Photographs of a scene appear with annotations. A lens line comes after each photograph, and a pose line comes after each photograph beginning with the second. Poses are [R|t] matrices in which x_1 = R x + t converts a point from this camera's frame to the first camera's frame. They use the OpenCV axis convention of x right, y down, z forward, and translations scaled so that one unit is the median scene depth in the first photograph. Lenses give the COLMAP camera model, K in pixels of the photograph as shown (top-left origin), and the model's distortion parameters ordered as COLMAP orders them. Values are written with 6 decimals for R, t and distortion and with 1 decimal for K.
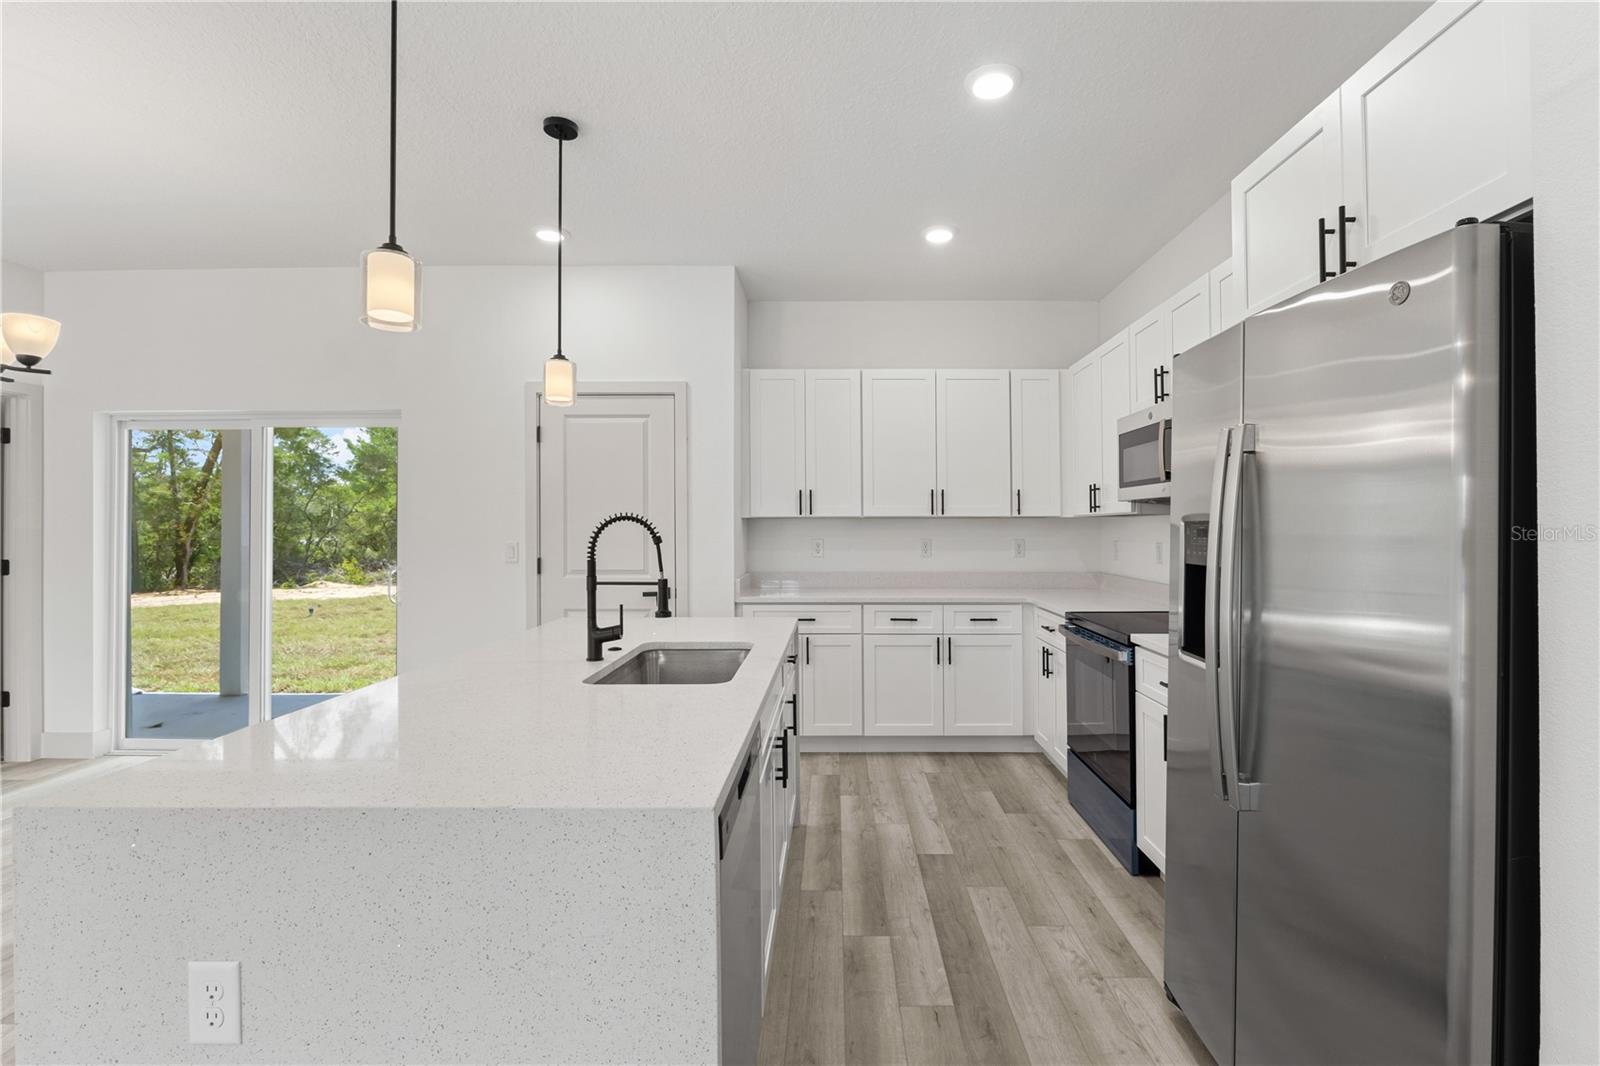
lens RADIAL K [[735.3, 0, 829.3], [0, 735.3, 522.7], [0, 0, 1]] dist [-0.003462, -0.000405]
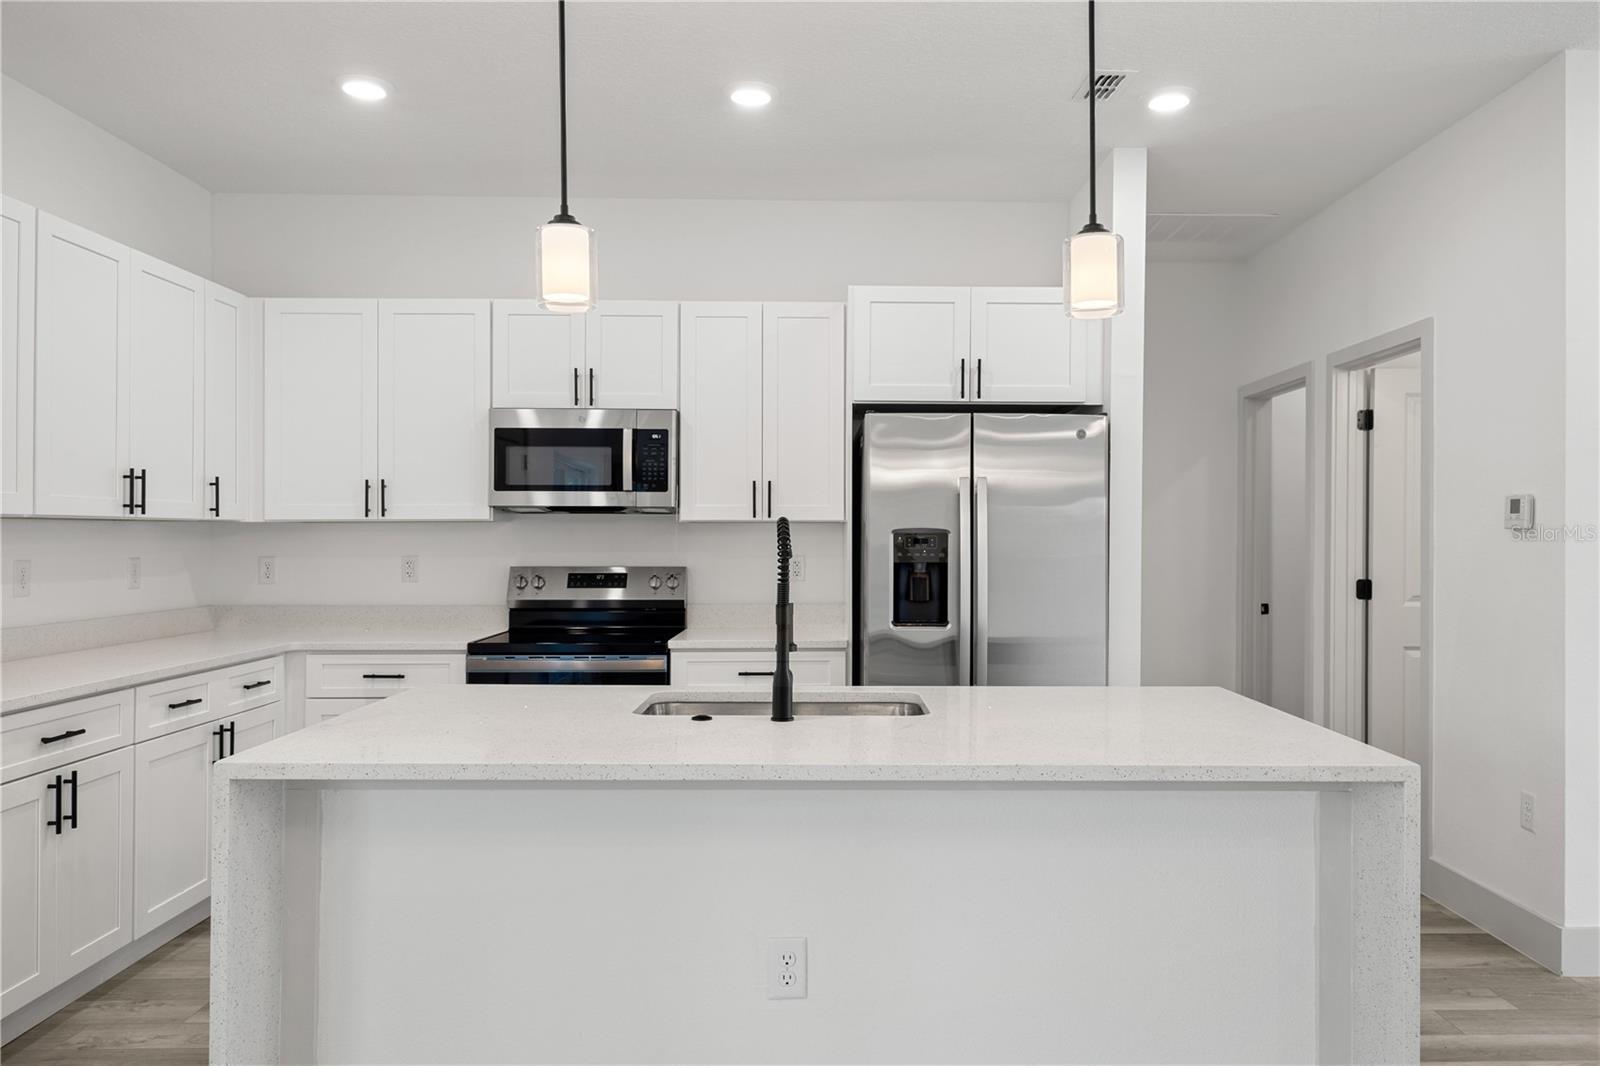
lens RADIAL K [[1127.1, 0, 860.2], [0, 1127.1, 541.8], [0, 0, 1]] dist [0.007561, -0.000667]
pose [[-0.041363, -0.004030, 0.999136, -0.873769], [-0.006367, 0.999973, 0.003770, 0.003756], [-0.999124, -0.006206, -0.041388, 0.596676]]
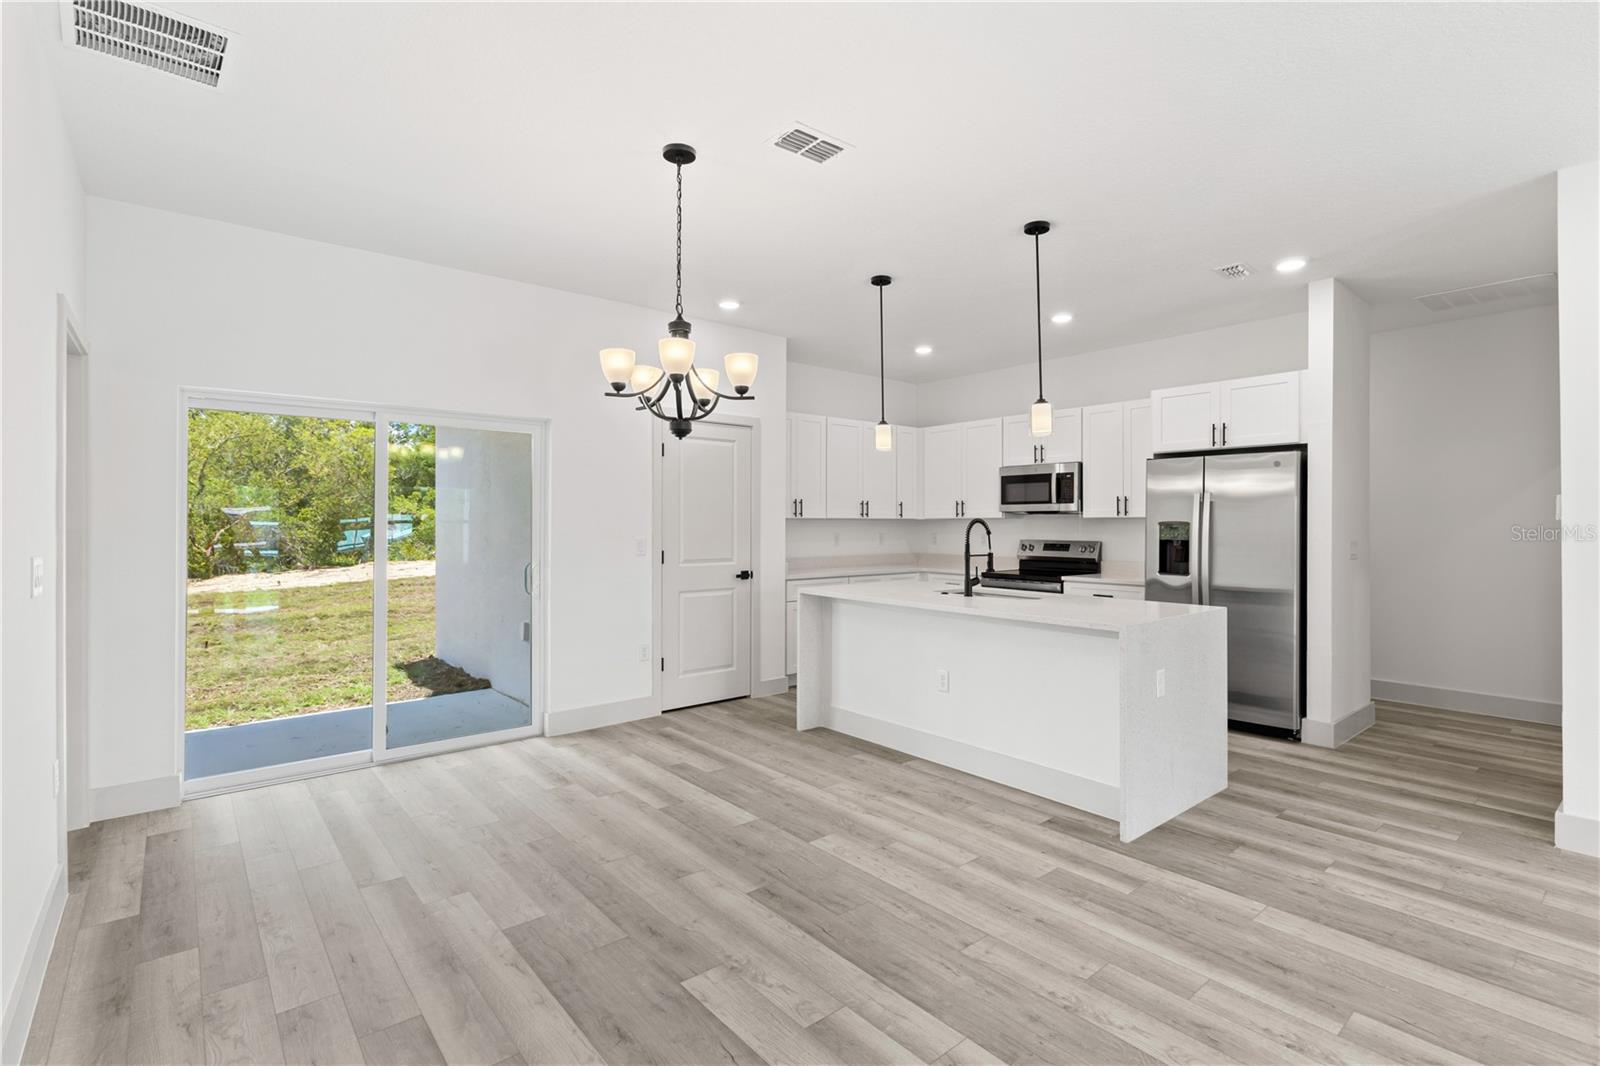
lens RADIAL K [[744.7, 0, 800.0], [0, 744.7, 533.0], [0, 0, 1]] dist [-0.005964, -0.000530]
pose [[0.760011, -0.006331, 0.649880, -1.156670], [-0.004499, 0.999877, 0.015001, -0.001486], [-0.649895, -0.014325, 0.759889, -0.100541]]
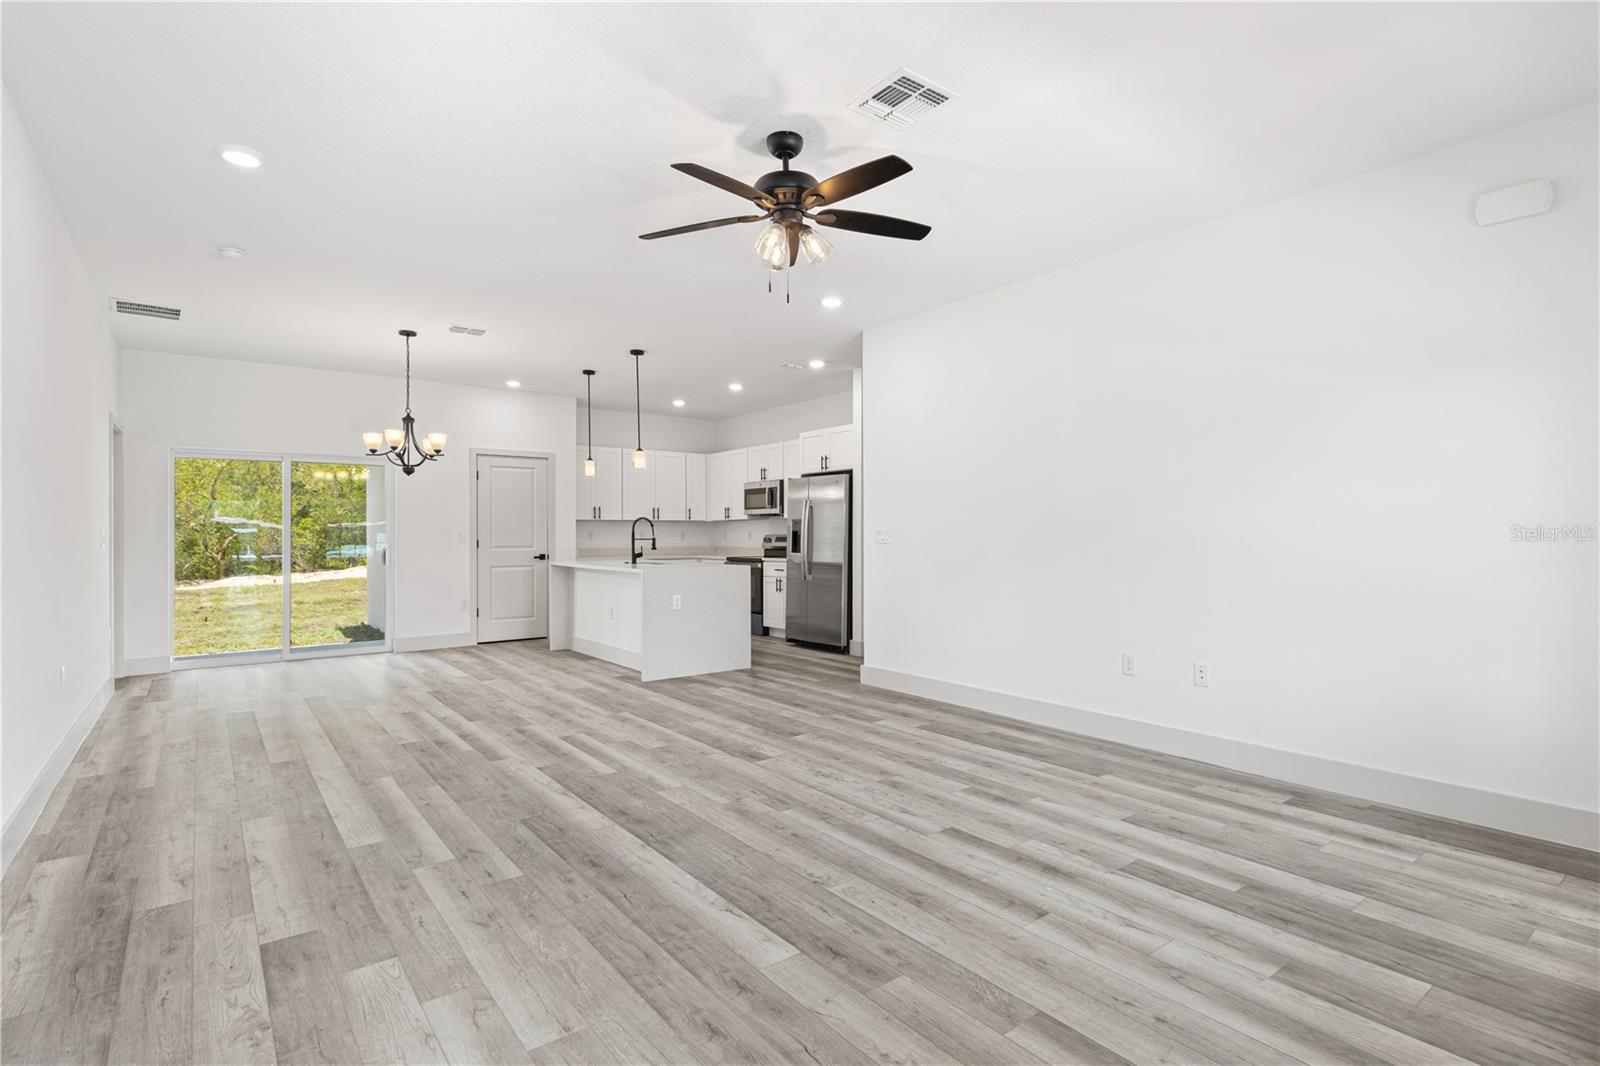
lens RADIAL K [[779.8, 0, 800.0], [0, 779.8, 533.0], [0, 0, 1]] dist [0.001021, 0.000557]
pose [[0.788716, 0.001248, 0.614757, -1.107312], [-0.000893, 0.999999, -0.000885, 0.036519], [-0.614757, 0.000149, 0.788716, -1.259764]]
